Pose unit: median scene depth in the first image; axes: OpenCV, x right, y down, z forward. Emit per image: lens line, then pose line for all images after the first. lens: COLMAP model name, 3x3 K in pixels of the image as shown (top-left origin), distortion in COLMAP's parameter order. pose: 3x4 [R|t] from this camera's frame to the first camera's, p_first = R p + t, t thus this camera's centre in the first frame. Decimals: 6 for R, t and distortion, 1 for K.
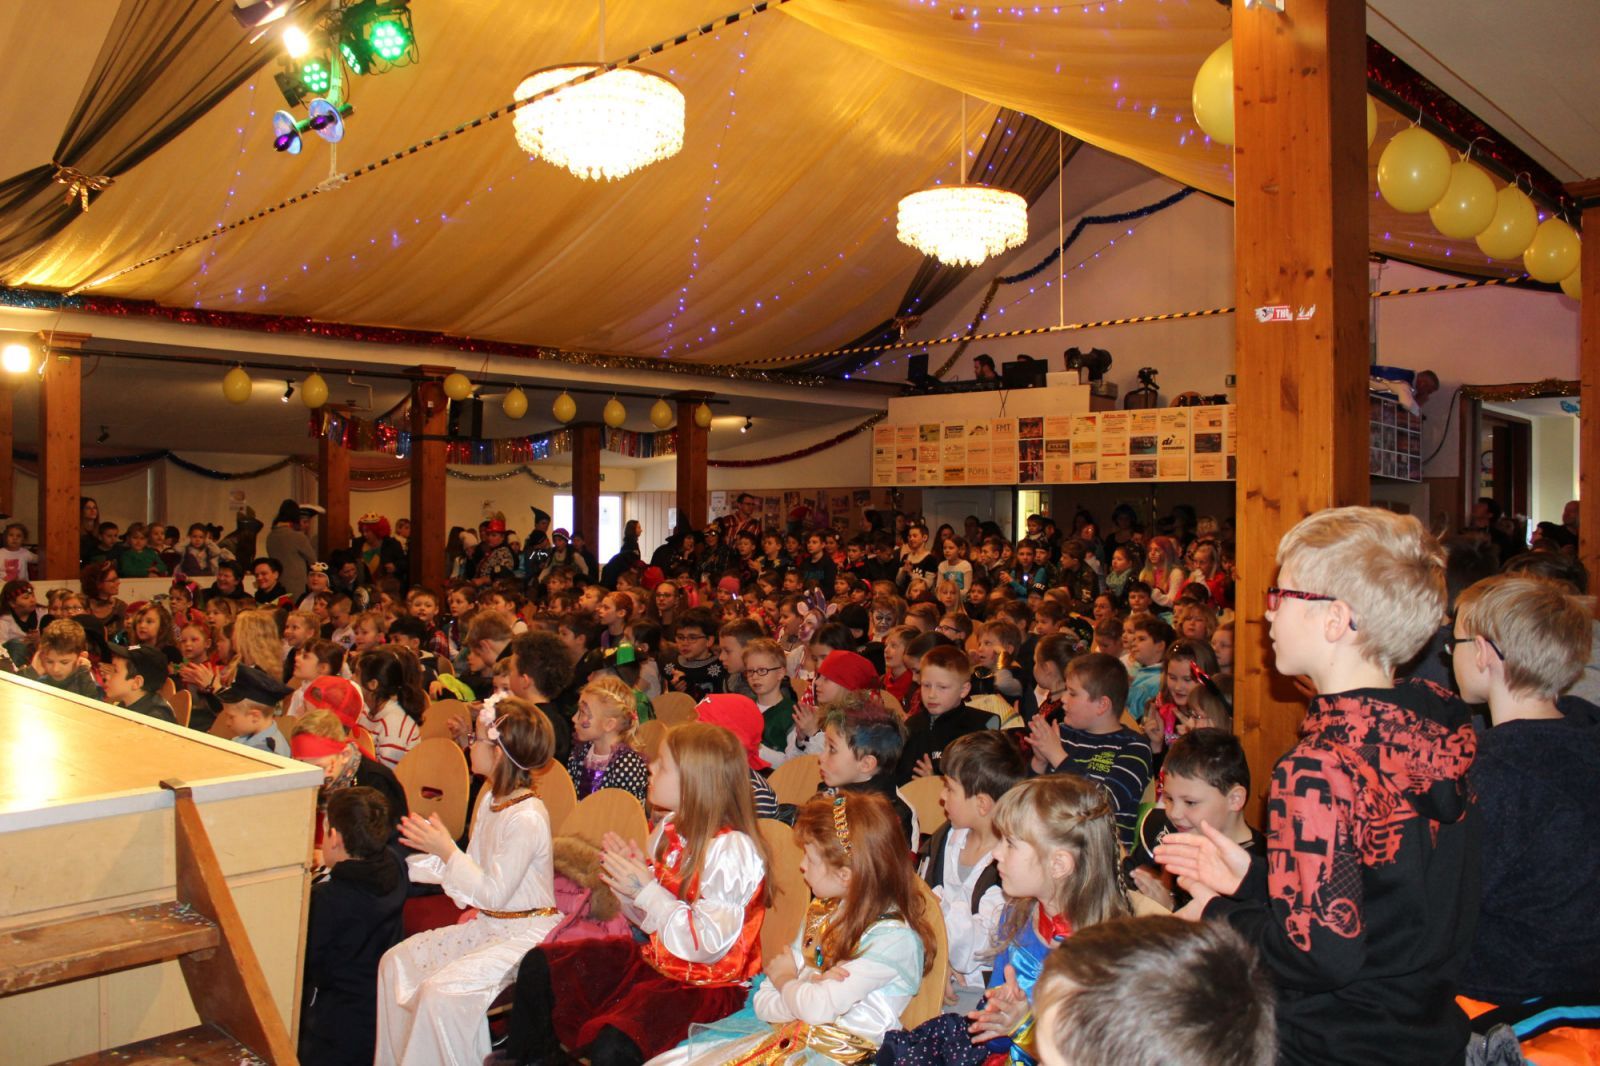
lens RADIAL K [[1322.6, 0, 801.7], [0, 1322.6, 515.7], [0, 0, 1]] dist [-0.186564, 0.185111]
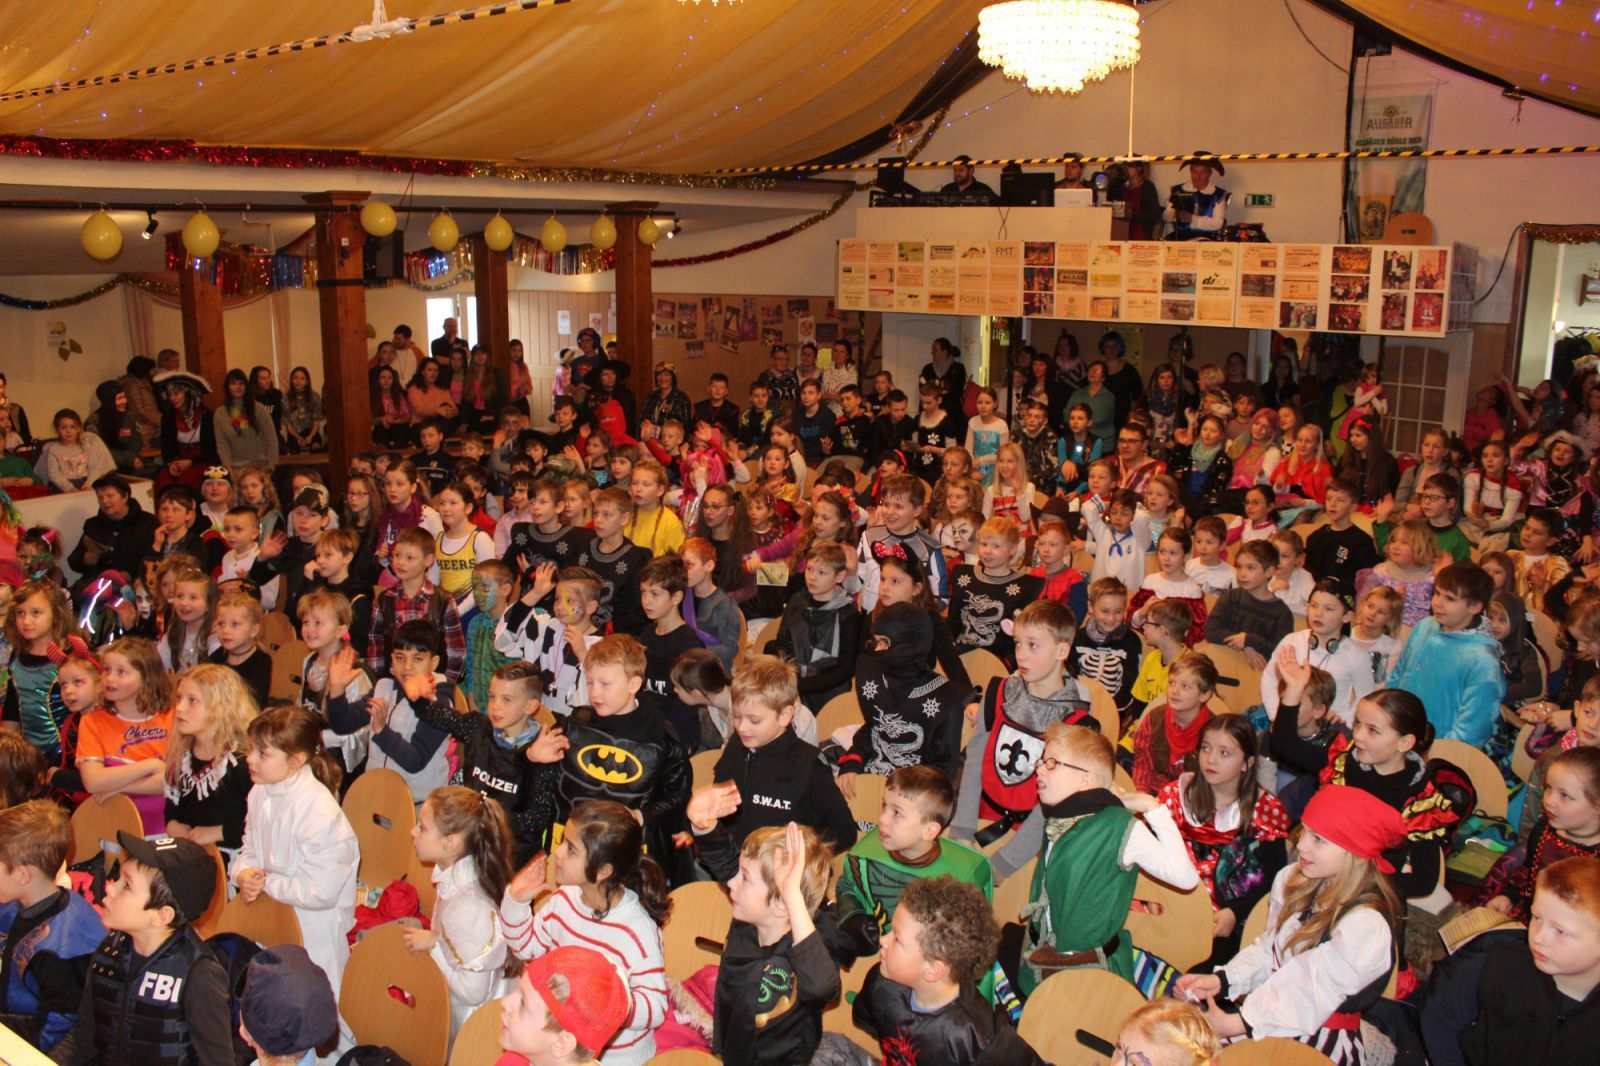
lens RADIAL K [[1322.6, 0, 801.7], [0, 1322.6, 515.7], [0, 0, 1]] dist [-0.186564, 0.185111]
pose [[0.986110, -0.034930, 0.162381, -0.129508], [0.001264, 0.979187, 0.202956, -0.072560], [-0.166091, -0.199932, 0.965630, 0.148997]]
